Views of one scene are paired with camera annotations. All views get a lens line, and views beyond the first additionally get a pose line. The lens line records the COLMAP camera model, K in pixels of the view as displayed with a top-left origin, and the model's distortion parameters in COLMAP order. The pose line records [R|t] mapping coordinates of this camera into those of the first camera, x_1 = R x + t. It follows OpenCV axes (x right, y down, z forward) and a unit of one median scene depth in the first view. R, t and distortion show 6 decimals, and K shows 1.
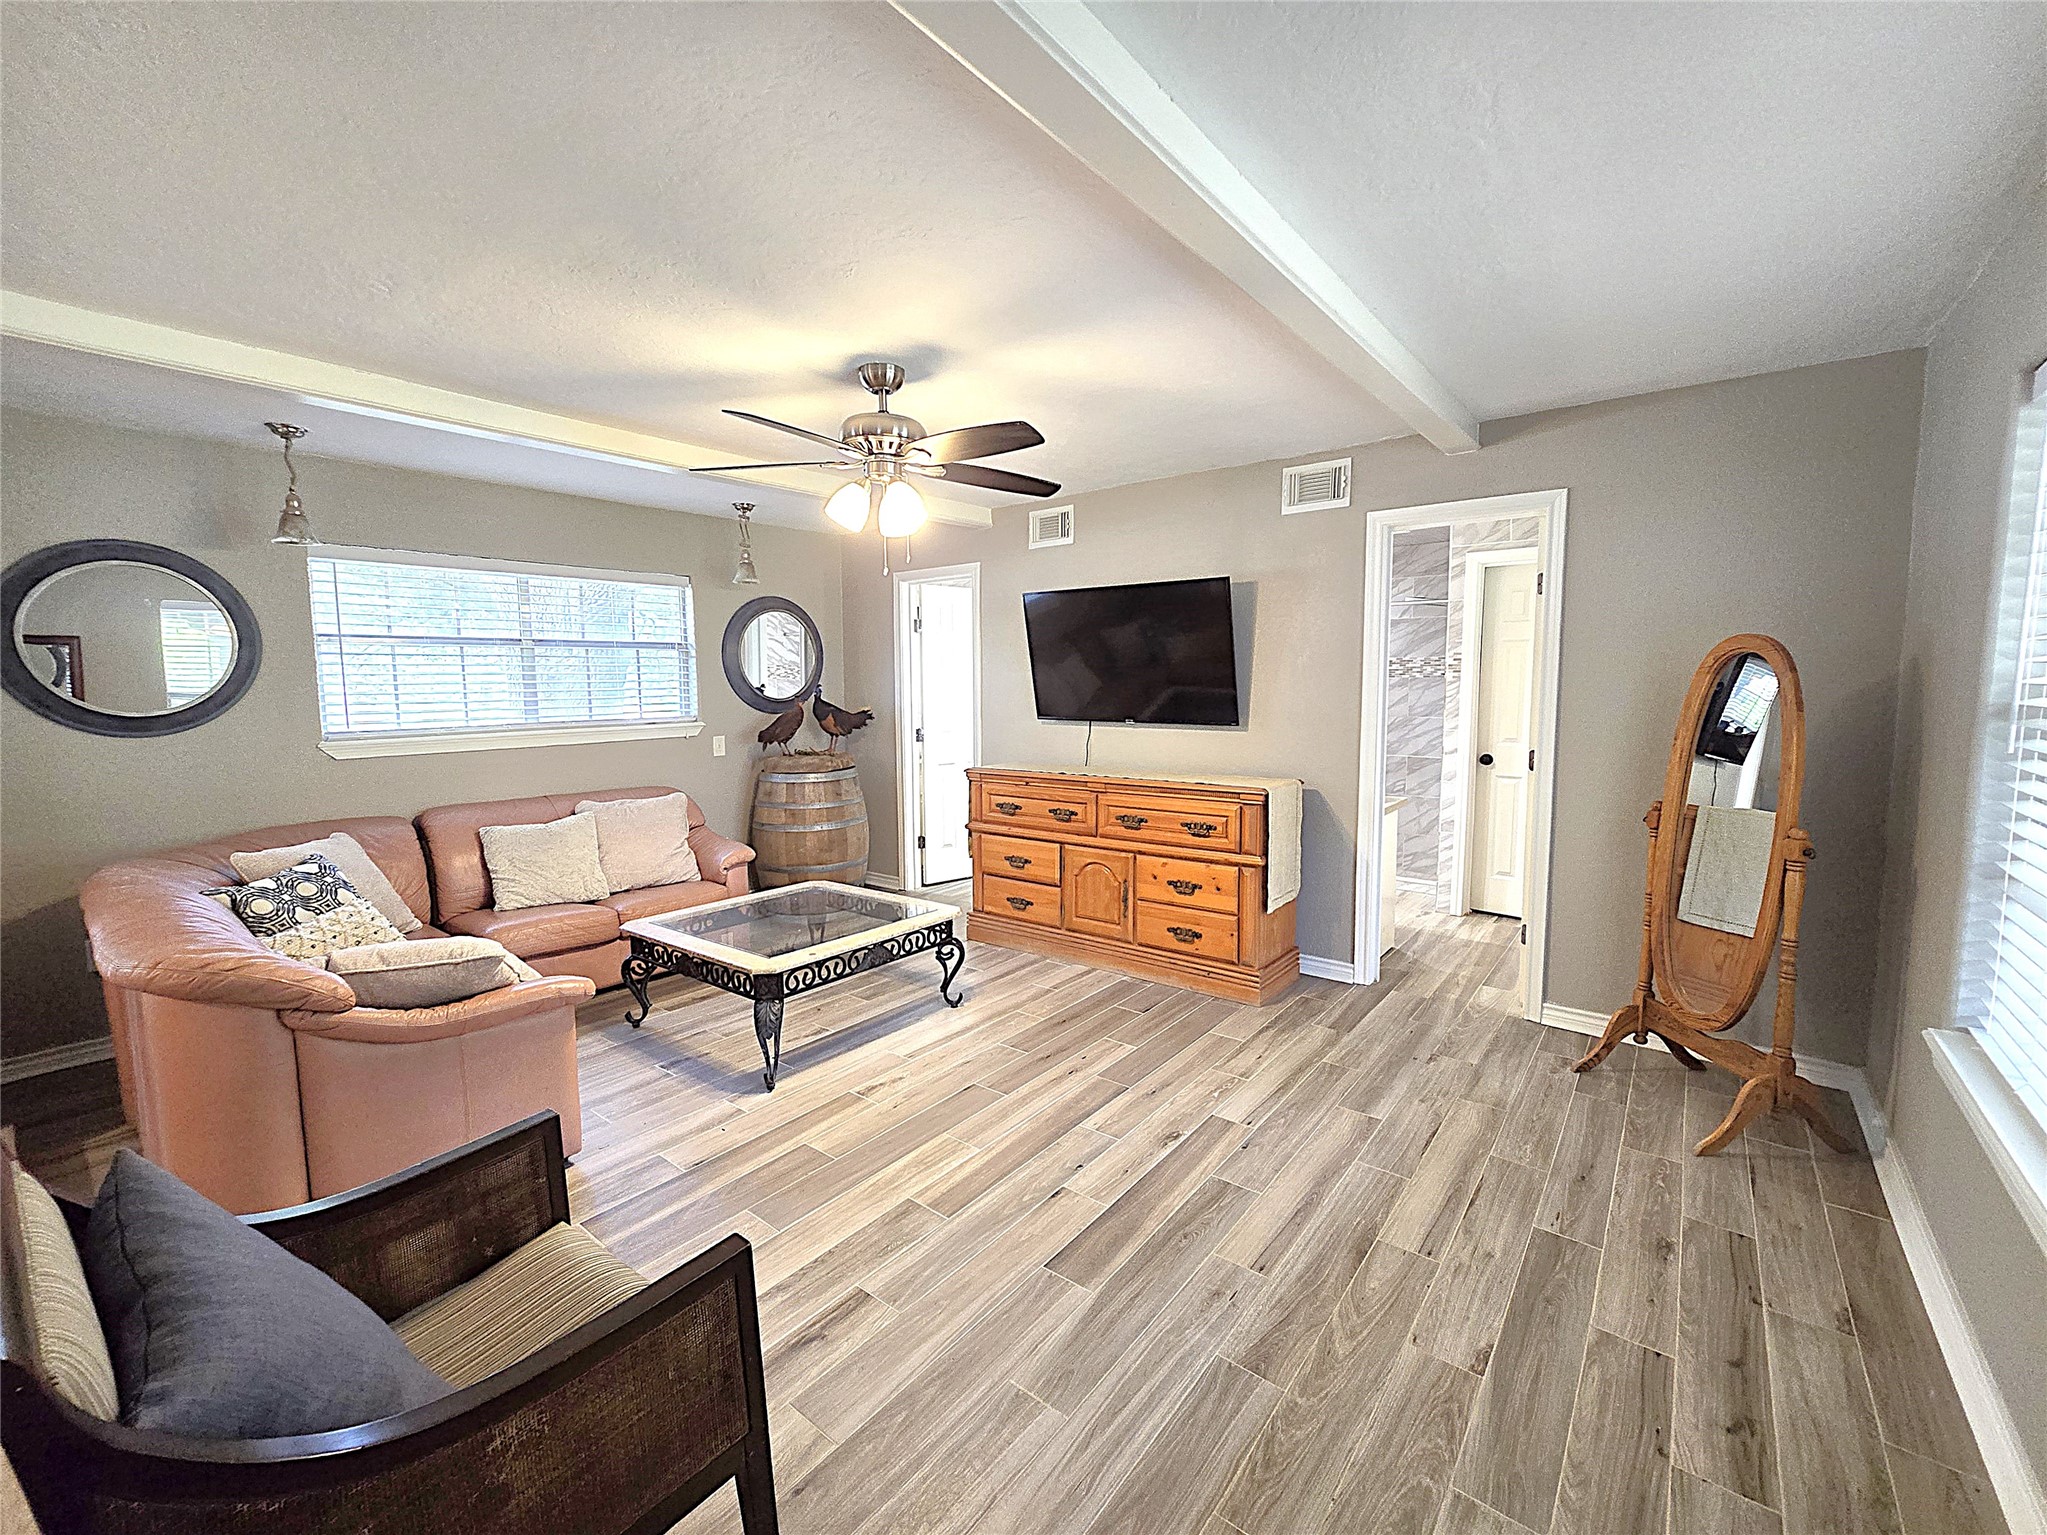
lens RADIAL K [[851.5, 0, 1023.8], [0, 851.5, 761.3], [0, 0, 1]] dist [-0.009398, 0.001358]
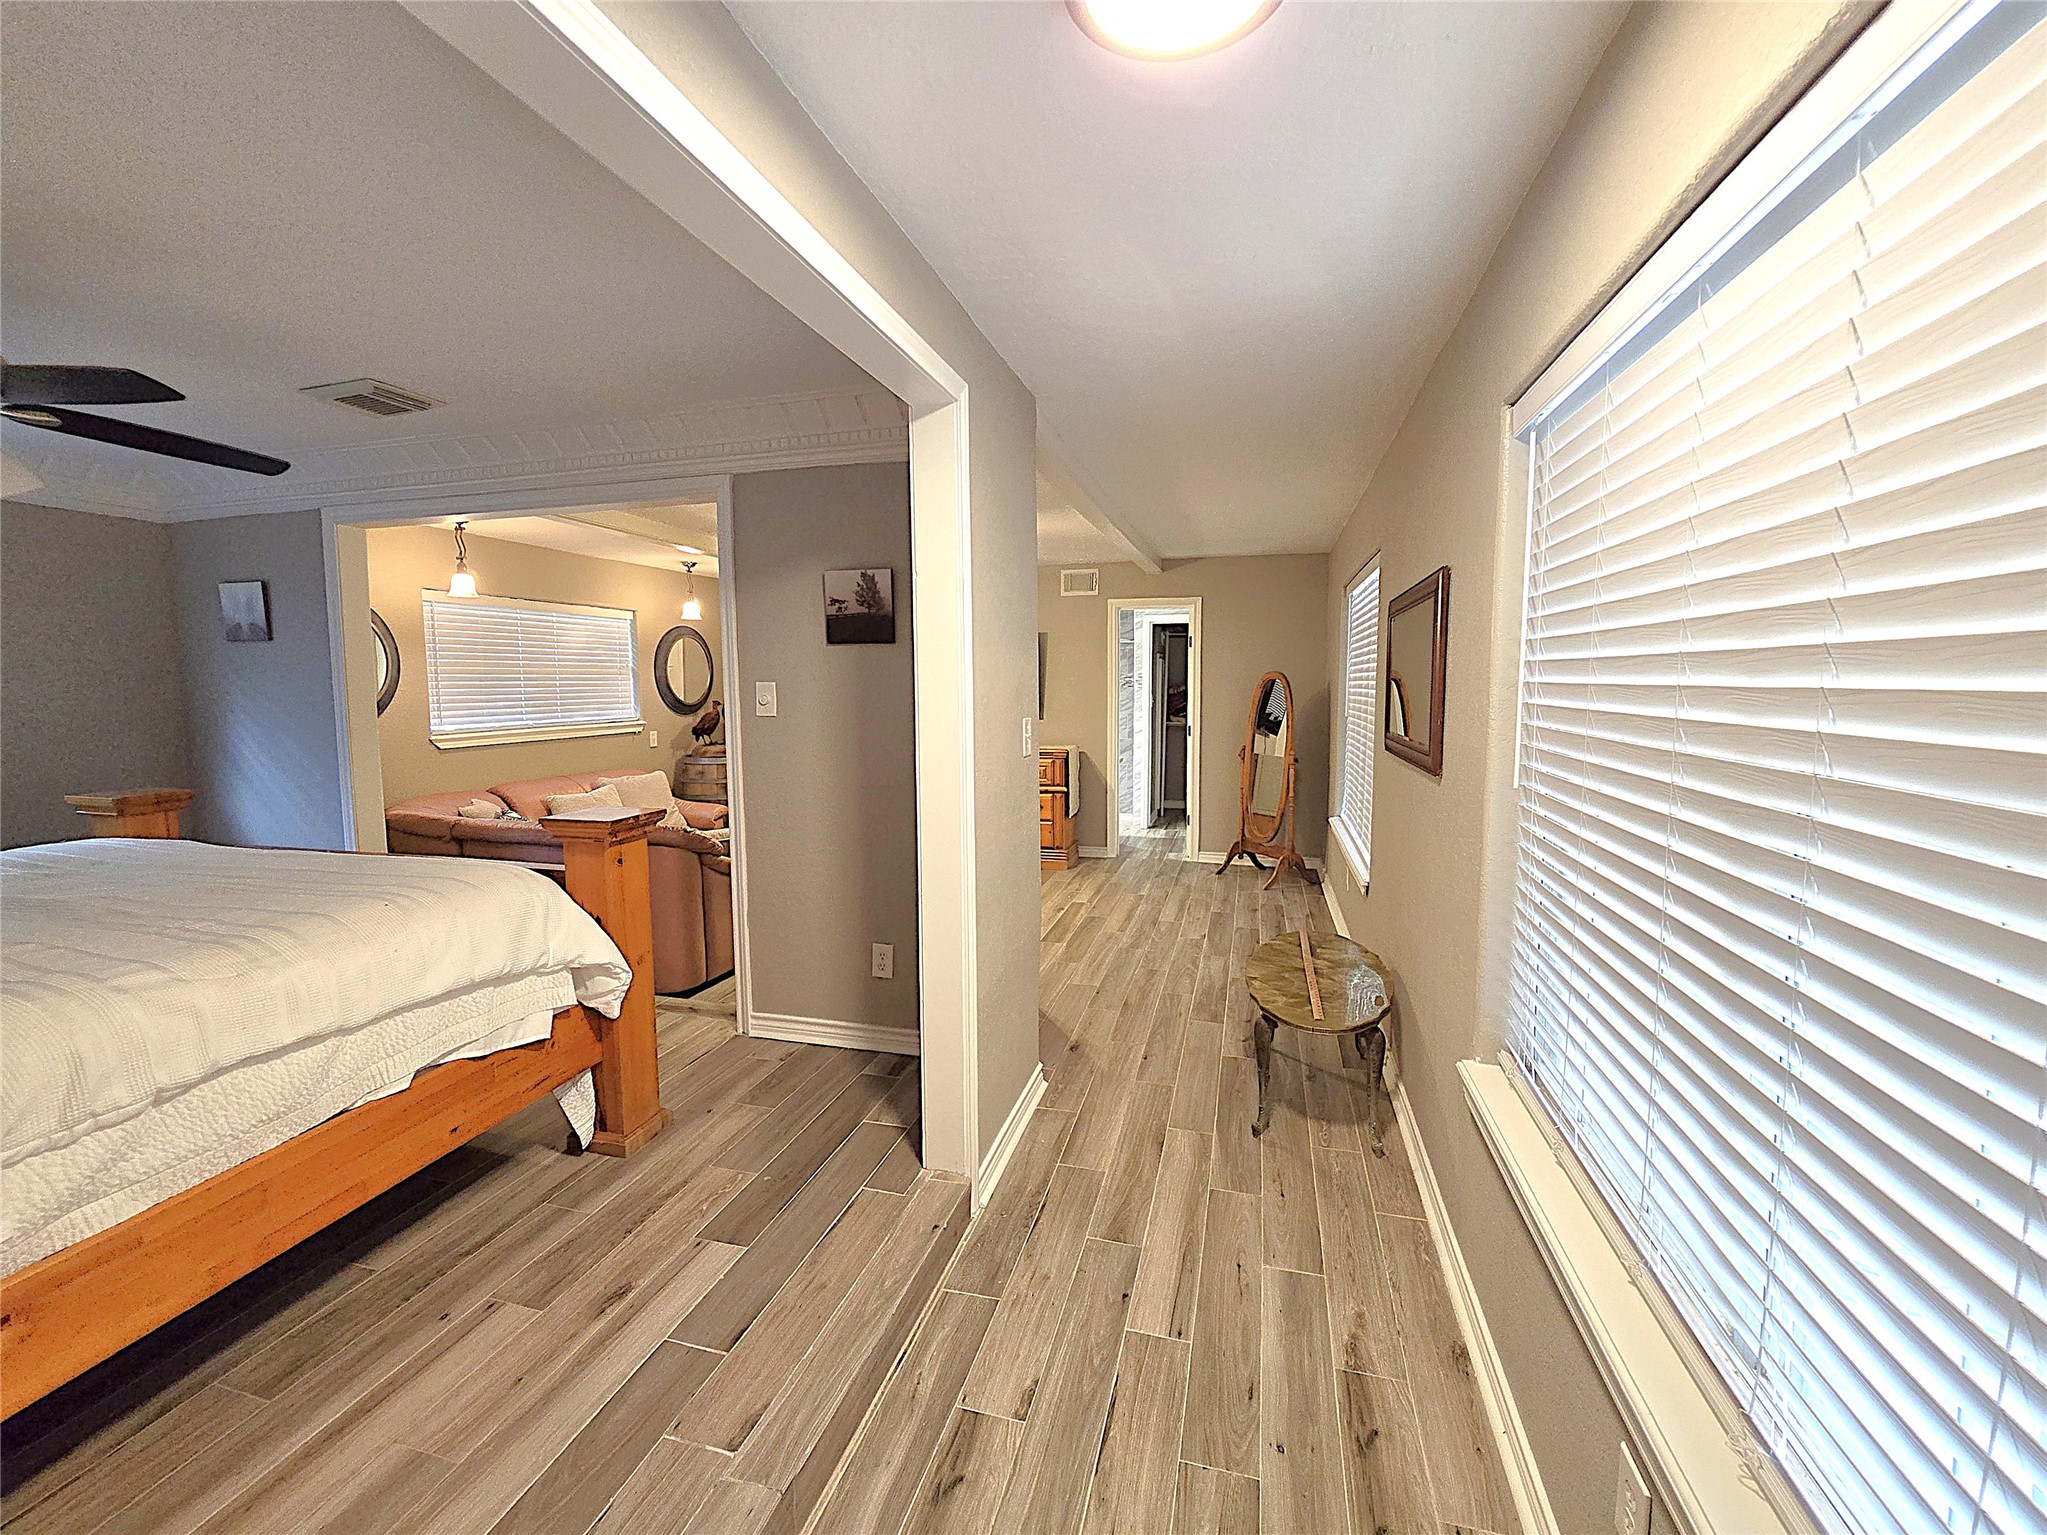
lens RADIAL K [[851.5, 0, 1020.5], [0, 851.5, 763.7], [0, 0, 1]] dist [-0.009398, 0.001358]
pose [[0.919653, -0.033937, 0.391263, -0.520389], [0.035202, 0.999372, 0.003940, 0.051517], [-0.391151, 0.010150, 0.920271, -0.643763]]
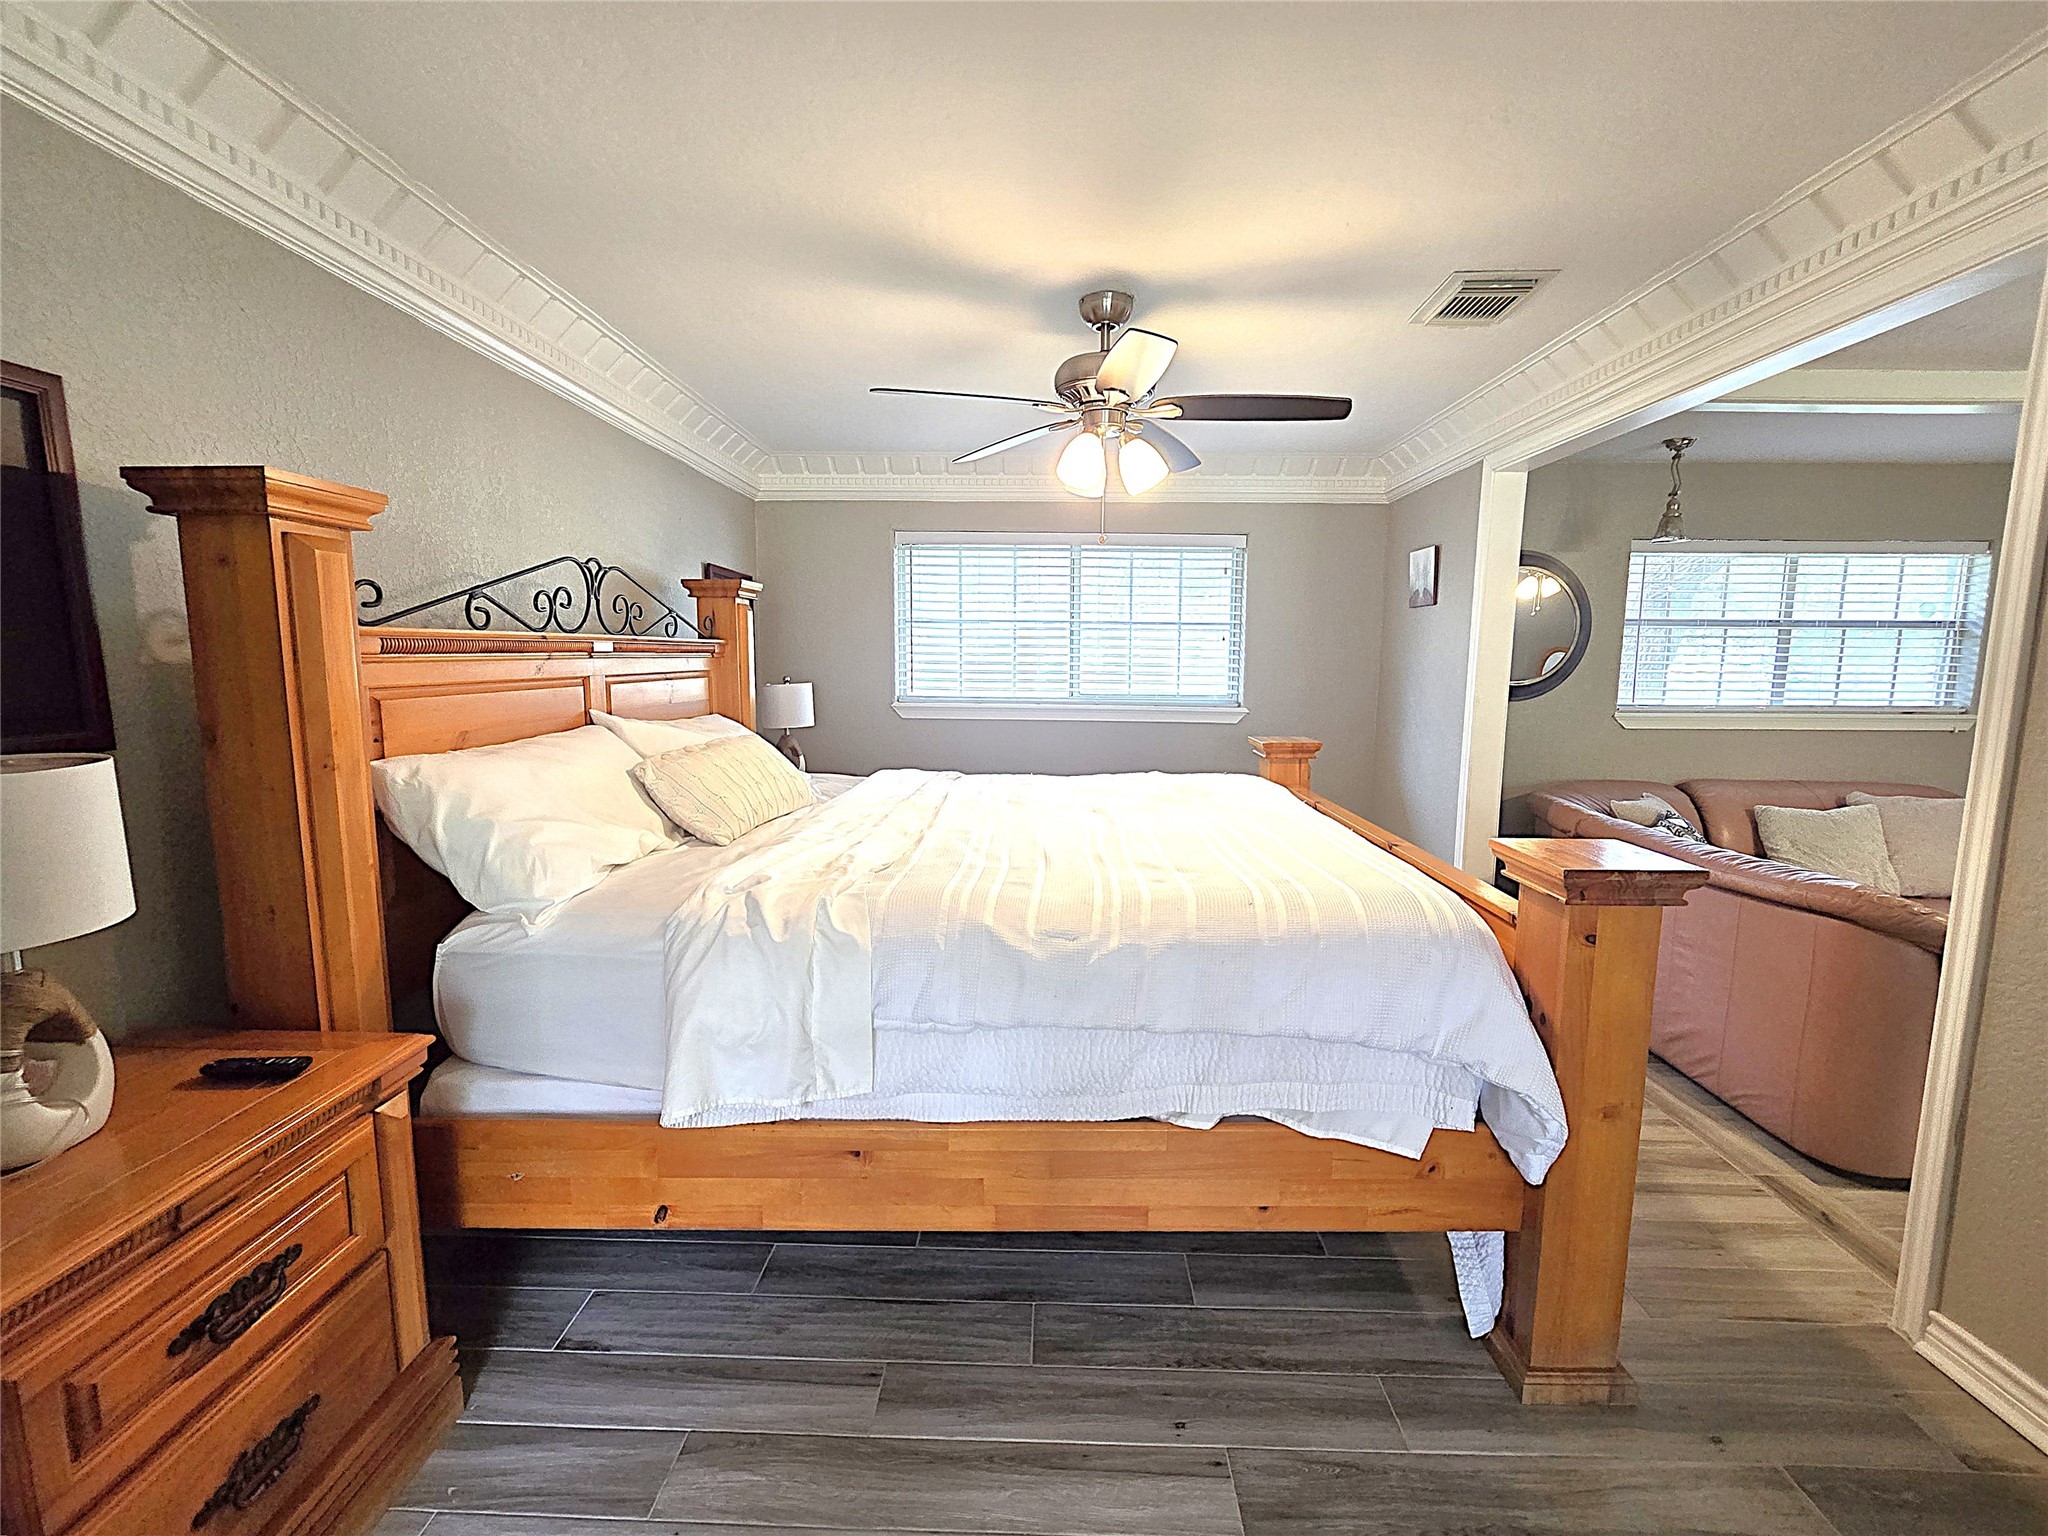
lens RADIAL K [[851.9, 0, 1037.1], [0, 851.9, 759.9], [0, 0, 1]] dist [-0.009398, 0.001358]
pose [[0.608034, 0.107758, -0.786564, -0.410745], [-0.088193, 0.993782, 0.067971, 0.034427], [0.788997, 0.028041, 0.613757, -0.359482]]
